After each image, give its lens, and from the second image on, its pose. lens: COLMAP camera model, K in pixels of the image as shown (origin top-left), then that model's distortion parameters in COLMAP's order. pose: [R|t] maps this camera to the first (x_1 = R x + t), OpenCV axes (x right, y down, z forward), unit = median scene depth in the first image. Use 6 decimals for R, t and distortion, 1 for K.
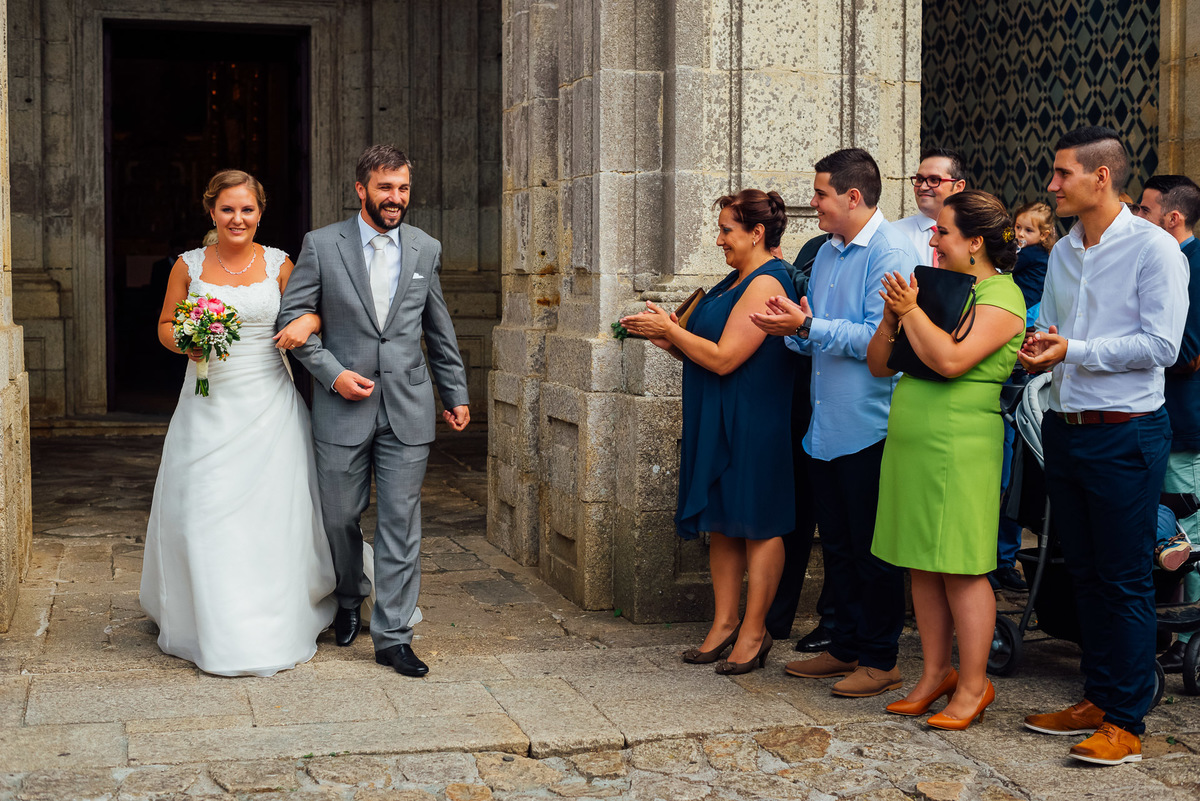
lens RADIAL K [[2014.8, 0, 600.0], [0, 2014.8, 400.5], [0, 0, 1]] dist [-0.036535, -0.058676]
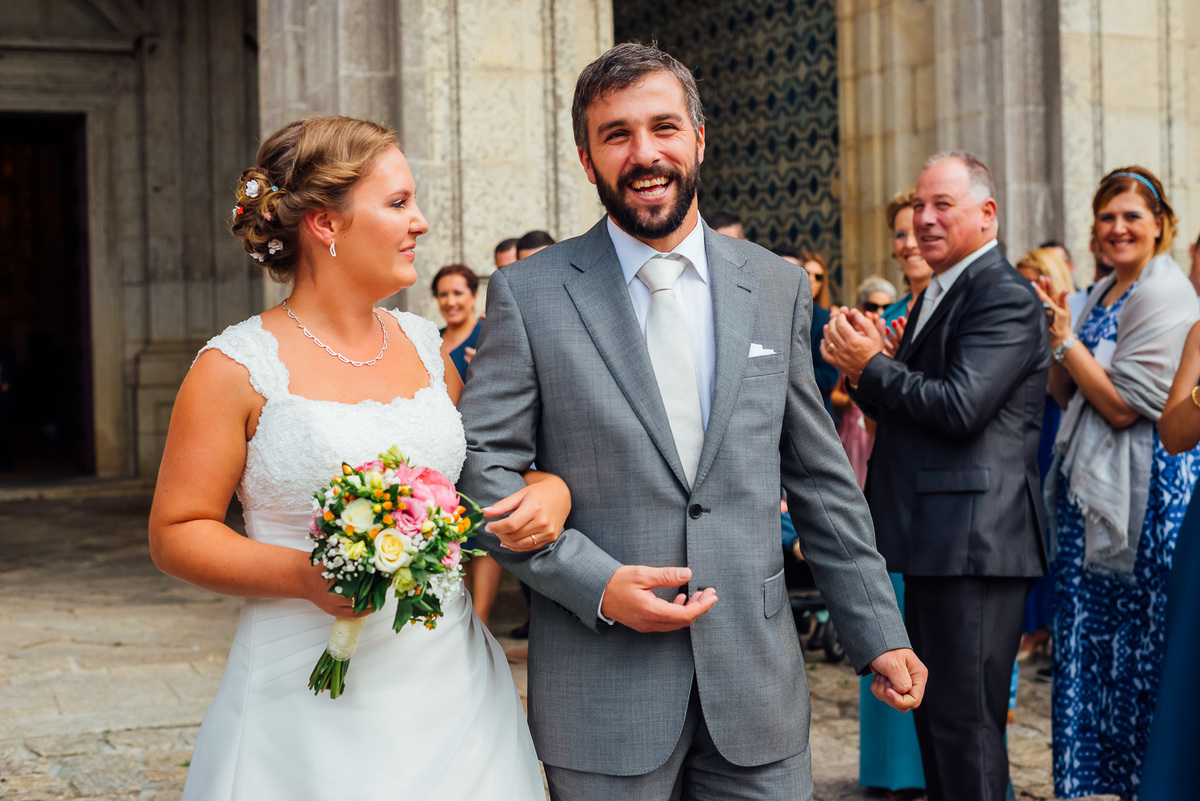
lens RADIAL K [[2014.8, 0, 600.0], [0, 2014.8, 400.5], [0, 0, 1]] dist [-0.036535, -0.058676]
pose [[0.993953, -0.026909, 0.106460, 0.020952], [0.030375, 0.999056, -0.031067, 0.016003], [-0.105524, 0.034113, 0.993832, -0.183986]]
